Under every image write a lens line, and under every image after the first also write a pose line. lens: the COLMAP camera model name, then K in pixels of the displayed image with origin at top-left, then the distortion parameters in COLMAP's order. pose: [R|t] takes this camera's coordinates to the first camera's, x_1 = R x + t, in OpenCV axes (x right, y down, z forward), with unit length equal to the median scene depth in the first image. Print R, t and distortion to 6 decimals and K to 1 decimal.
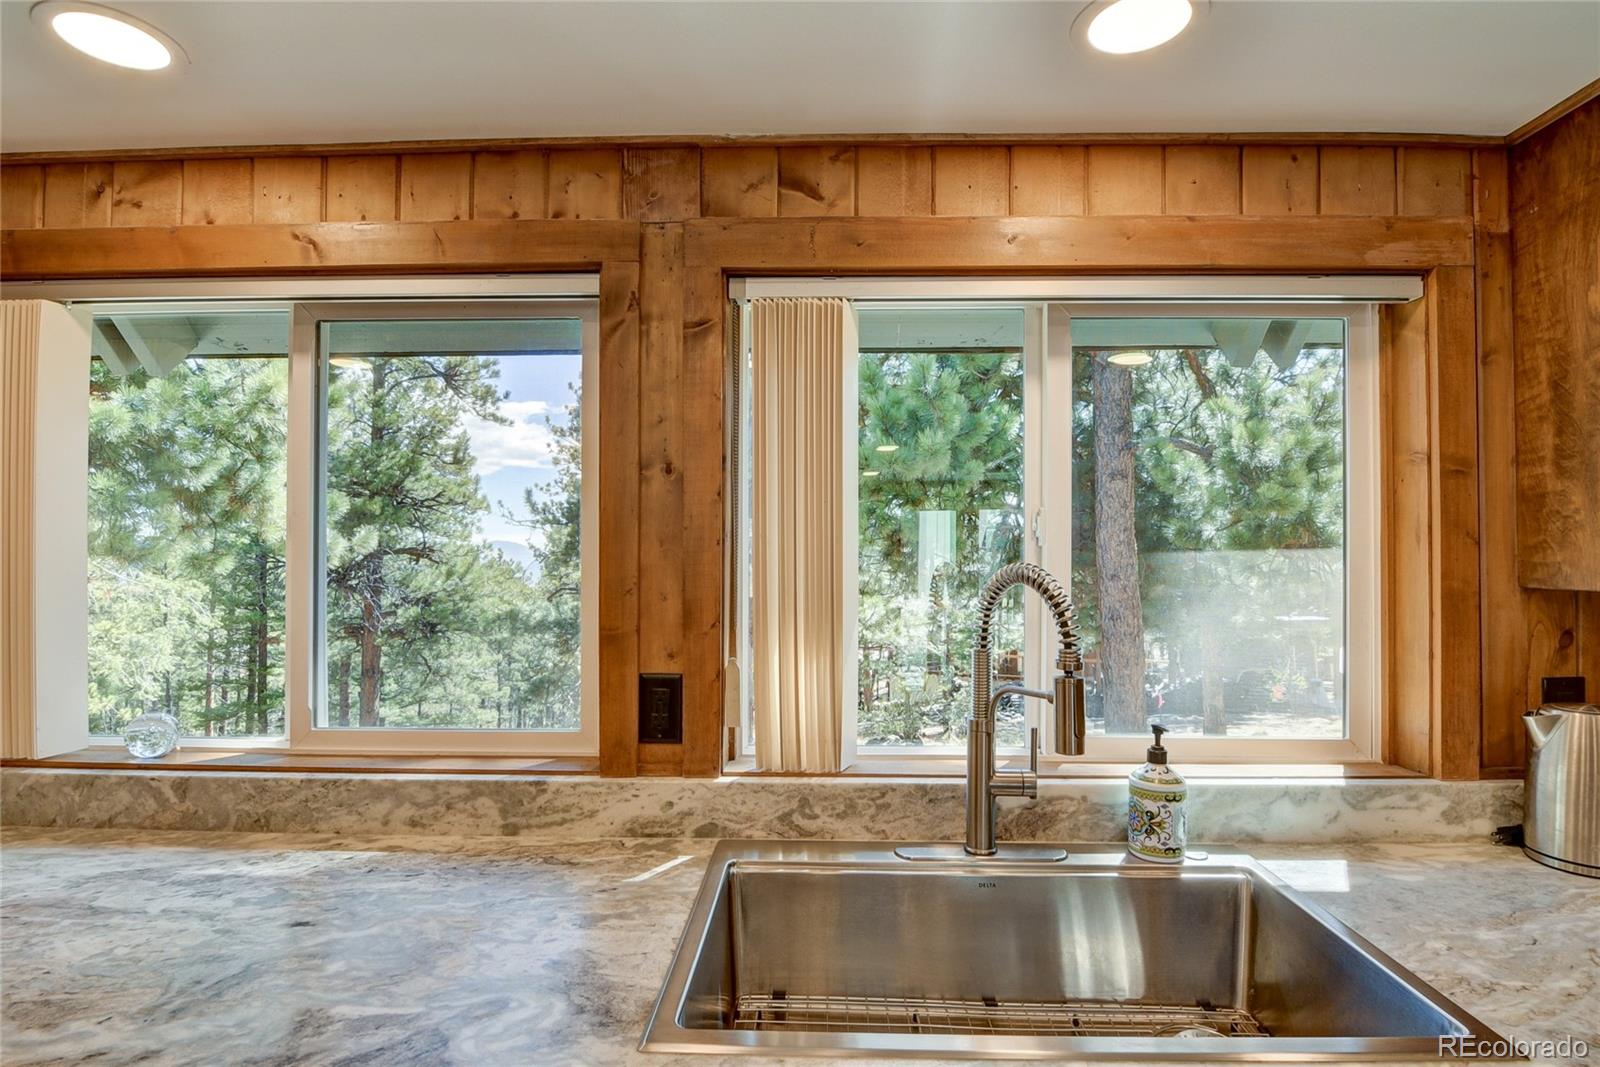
lens RADIAL K [[792.8, 0, 776.8], [0, 792.8, 558.6], [0, 0, 1]] dist [0.000321, -0.015880]
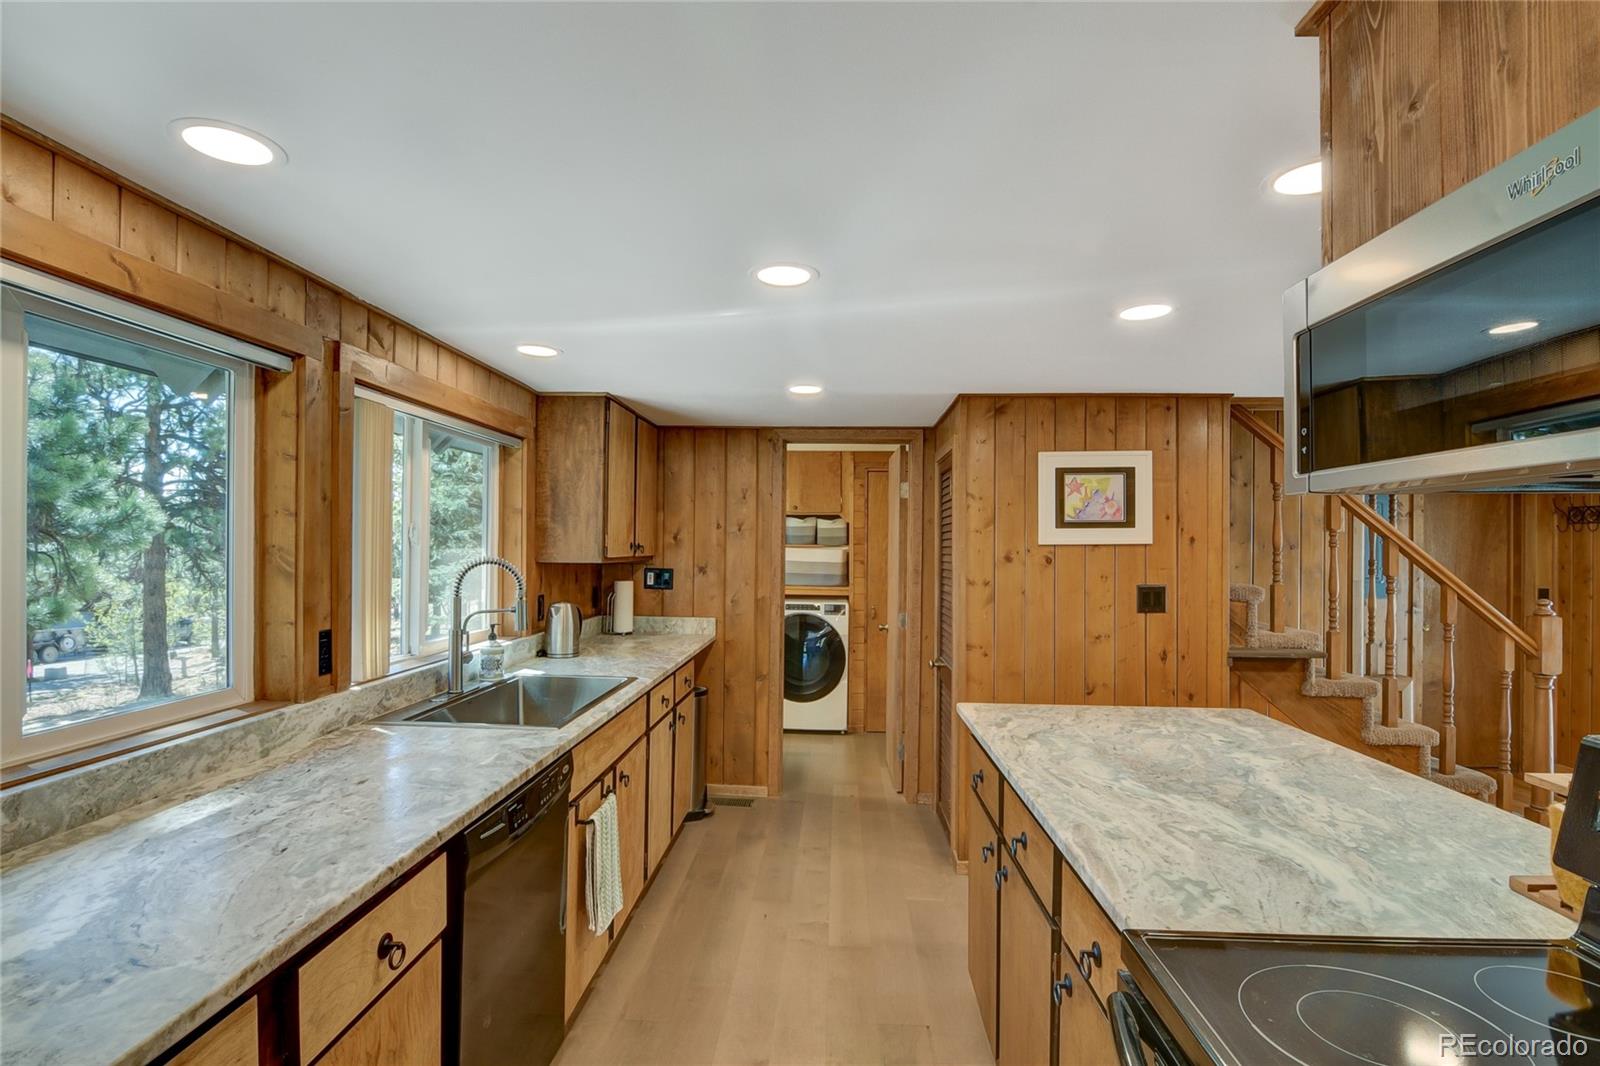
lens RADIAL K [[779.3, 0, 813.4], [0, 779.3, 539.1], [0, 0, 1]] dist [-0.010554, -0.000690]
pose [[0.002913, 0.006841, 0.999972, -1.641570], [-0.013212, 0.999890, -0.006802, -0.033730], [-0.999908, -0.013192, 0.003003, 0.042627]]
